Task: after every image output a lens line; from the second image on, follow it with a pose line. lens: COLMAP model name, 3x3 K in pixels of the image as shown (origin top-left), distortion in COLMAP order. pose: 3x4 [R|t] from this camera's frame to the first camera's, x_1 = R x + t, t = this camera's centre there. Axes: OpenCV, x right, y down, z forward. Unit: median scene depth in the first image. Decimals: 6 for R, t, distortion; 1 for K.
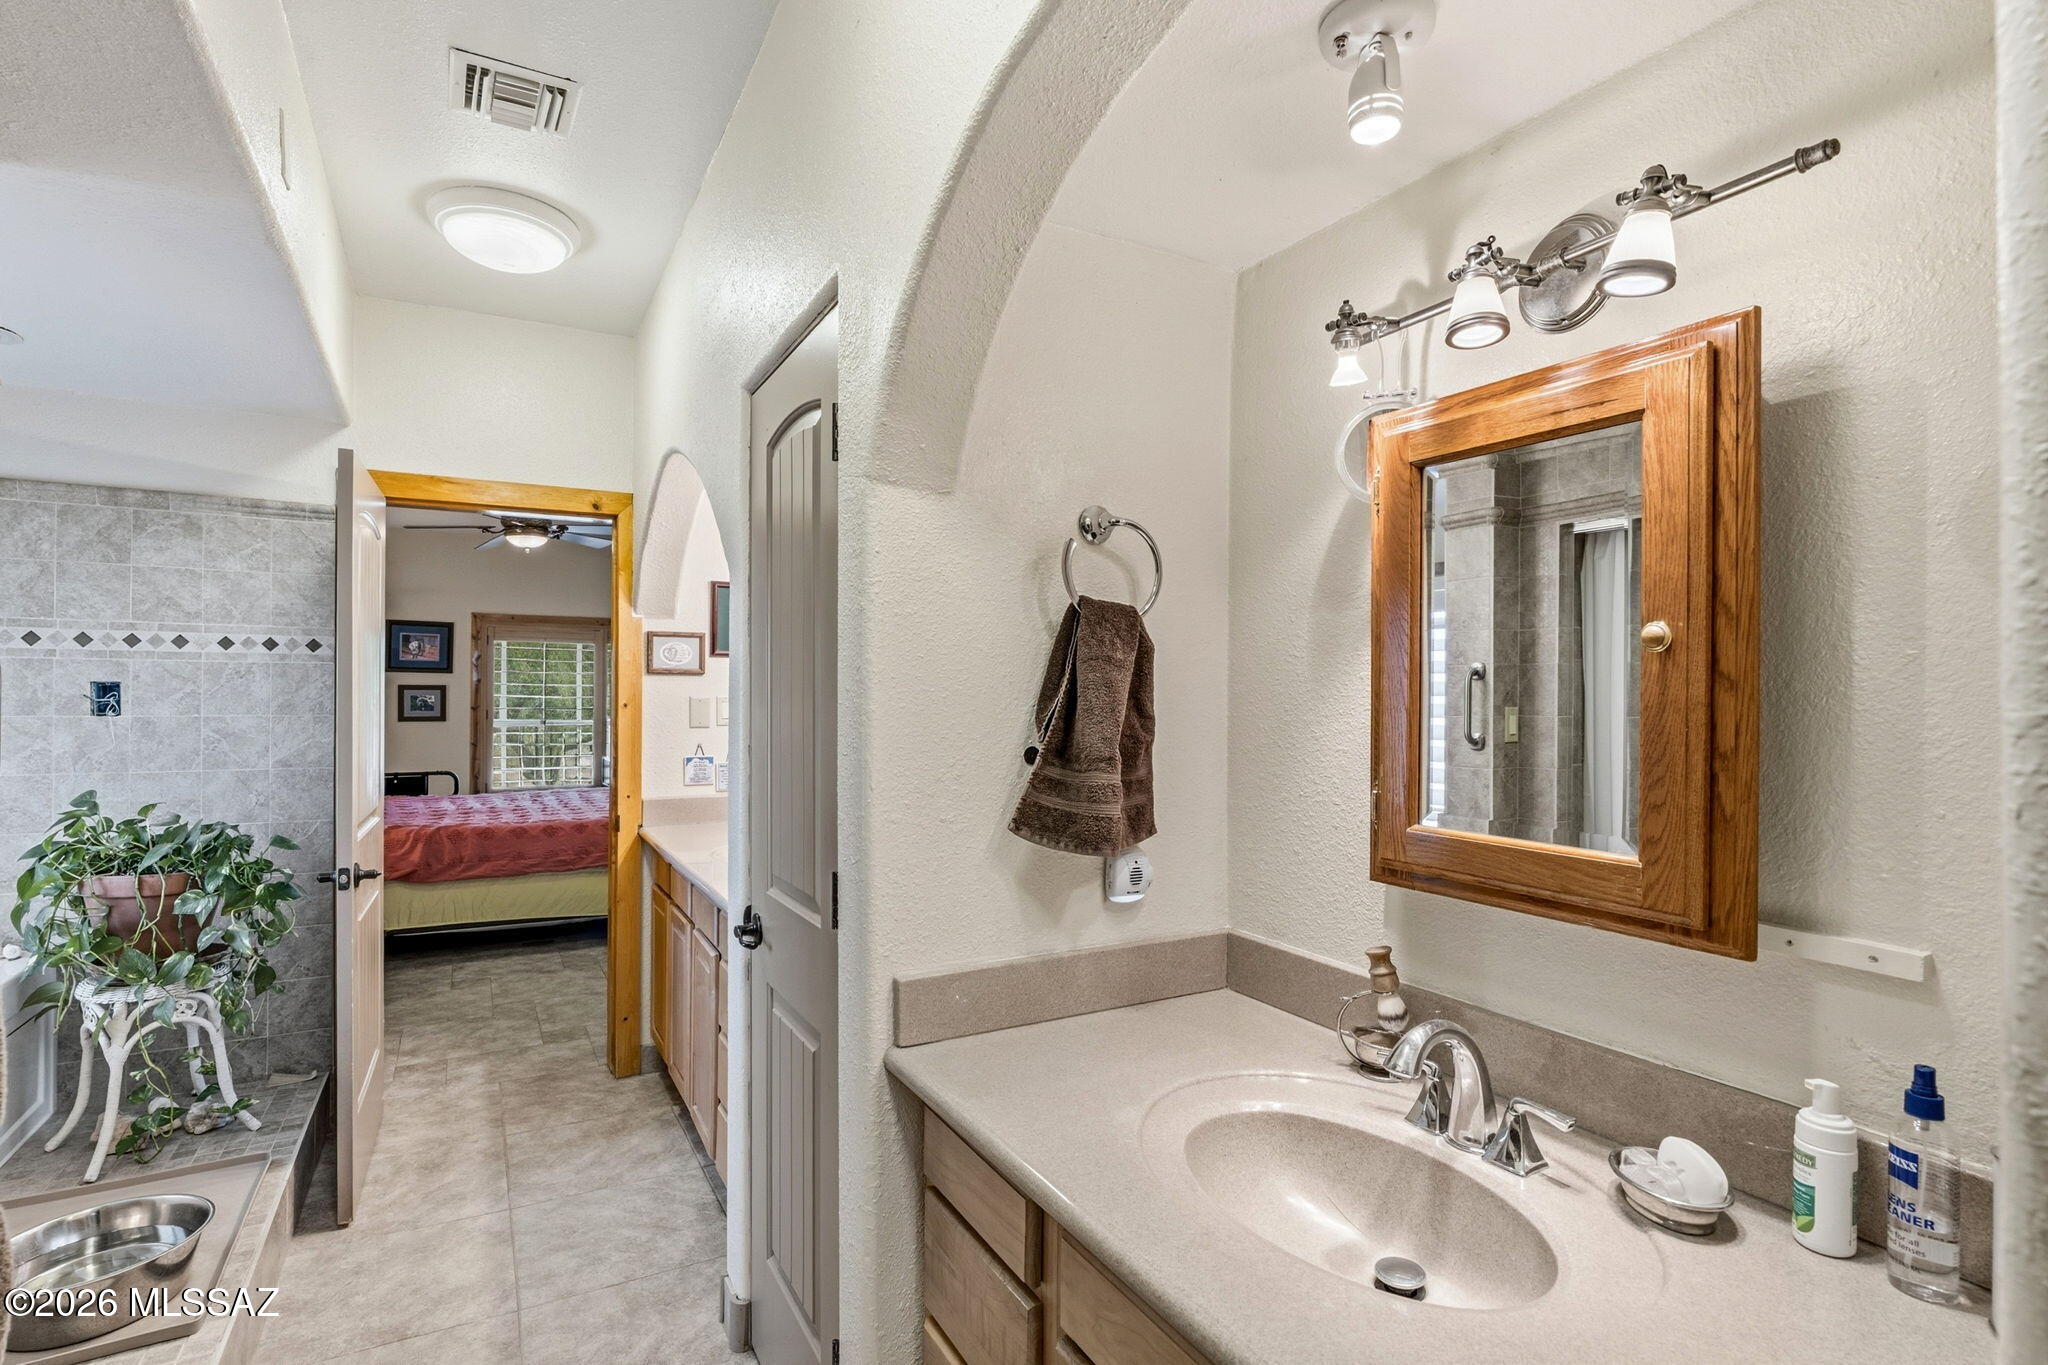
lens RADIAL K [[939.7, 0, 1019.6], [0, 939.7, 683.3], [0, 0, 1]] dist [-0.005210, 0.000229]
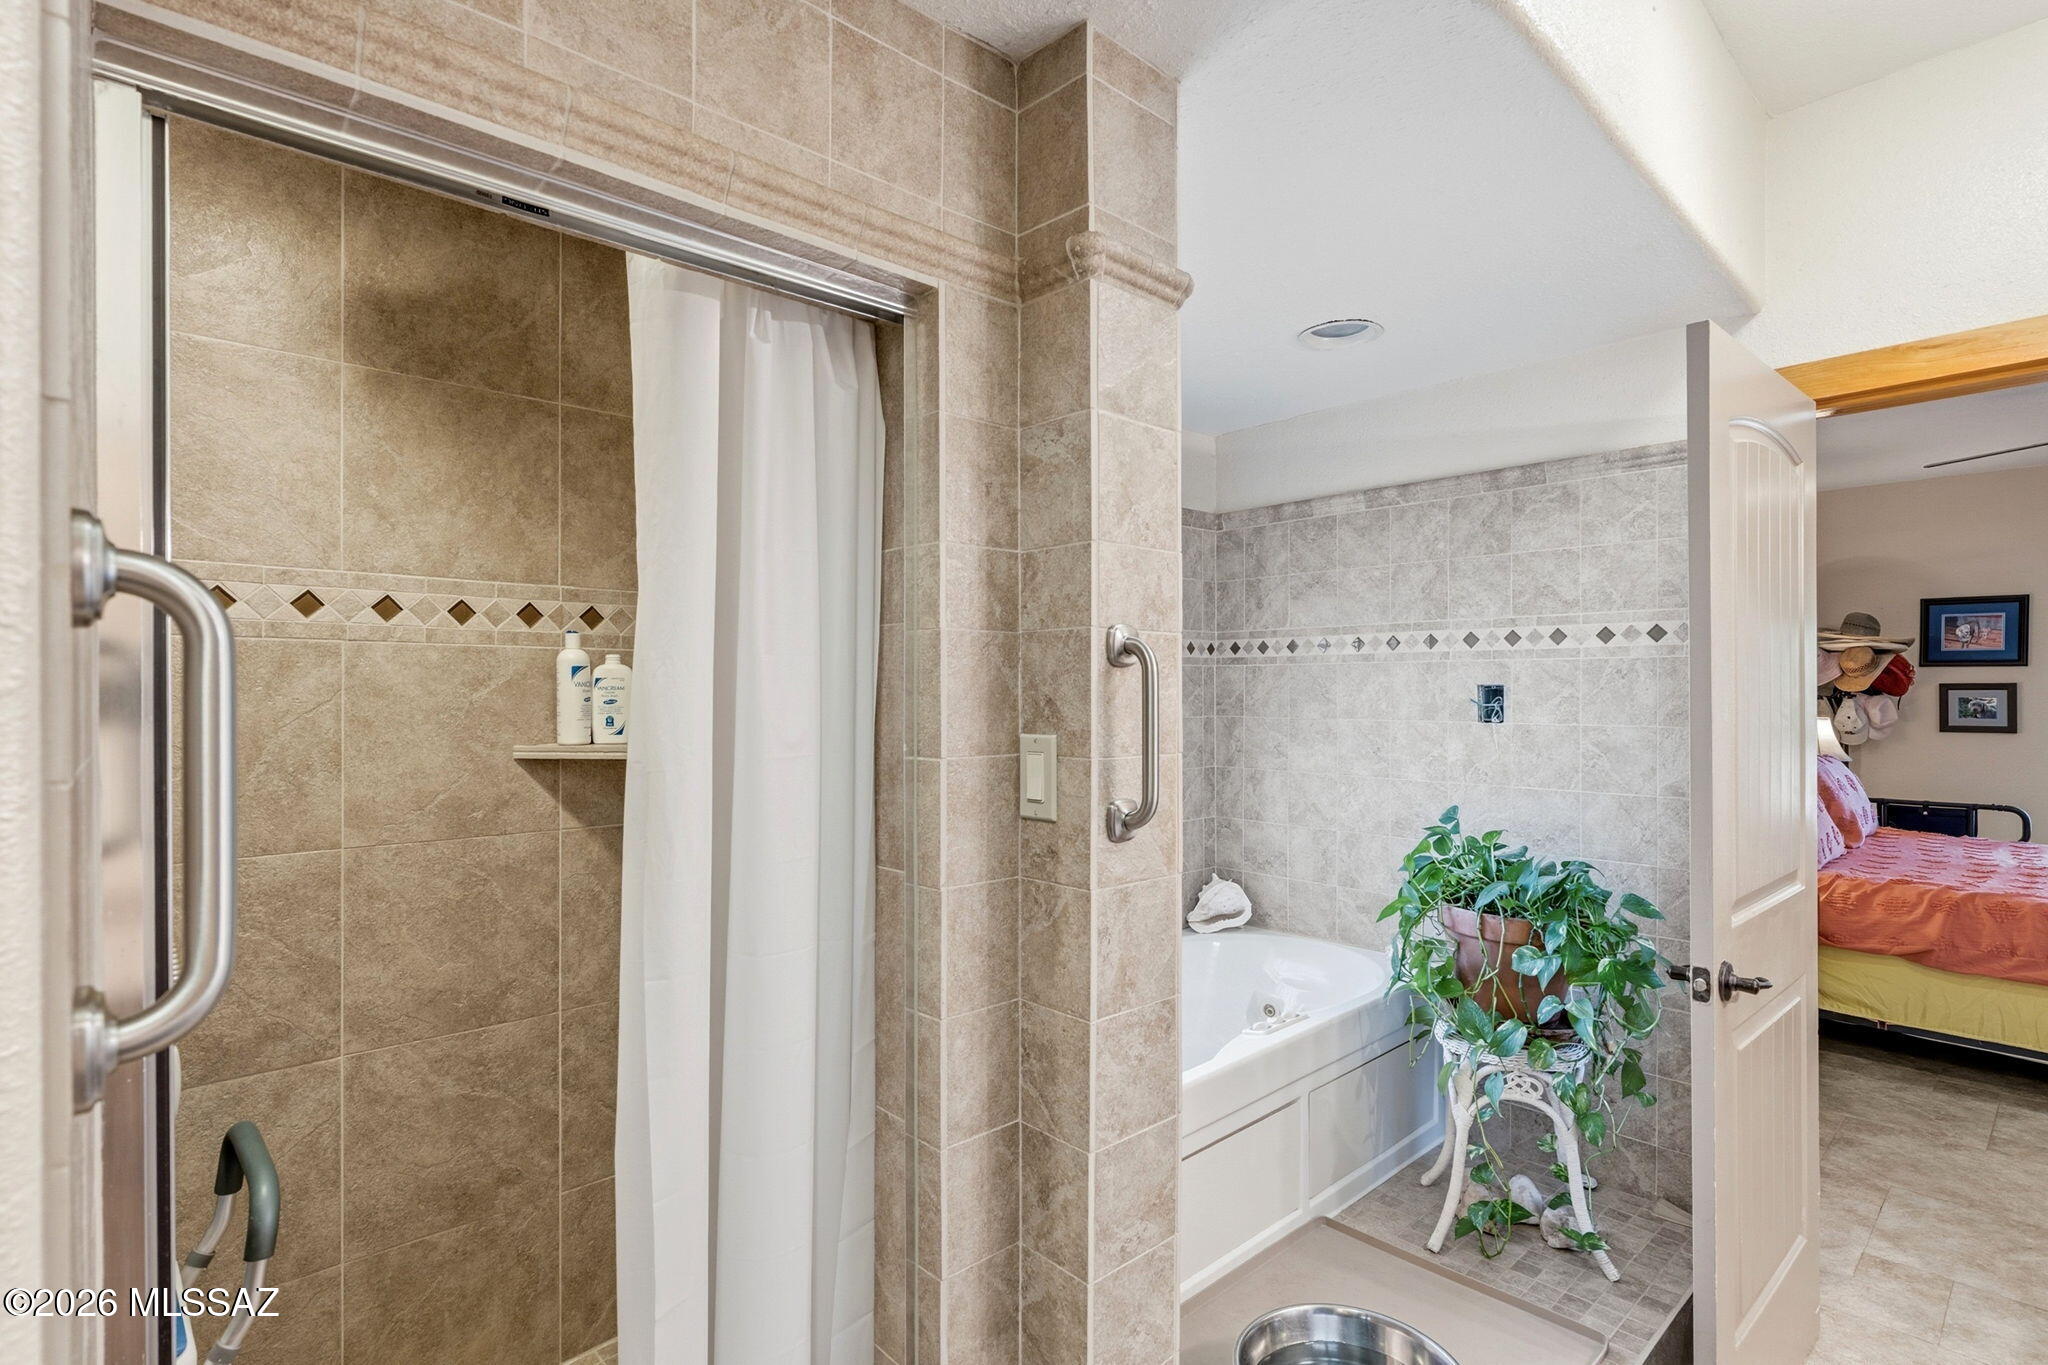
lens RADIAL K [[988.2, 0, 1020.5], [0, 988.2, 695.9], [0, 0, 1]] dist [-0.002737, 0.001362]
pose [[0.211643, -0.001190, -0.977346, -0.131497], [0.013554, 0.999907, 0.001718, 0.000908], [0.977253, -0.013611, 0.211639, 0.344142]]
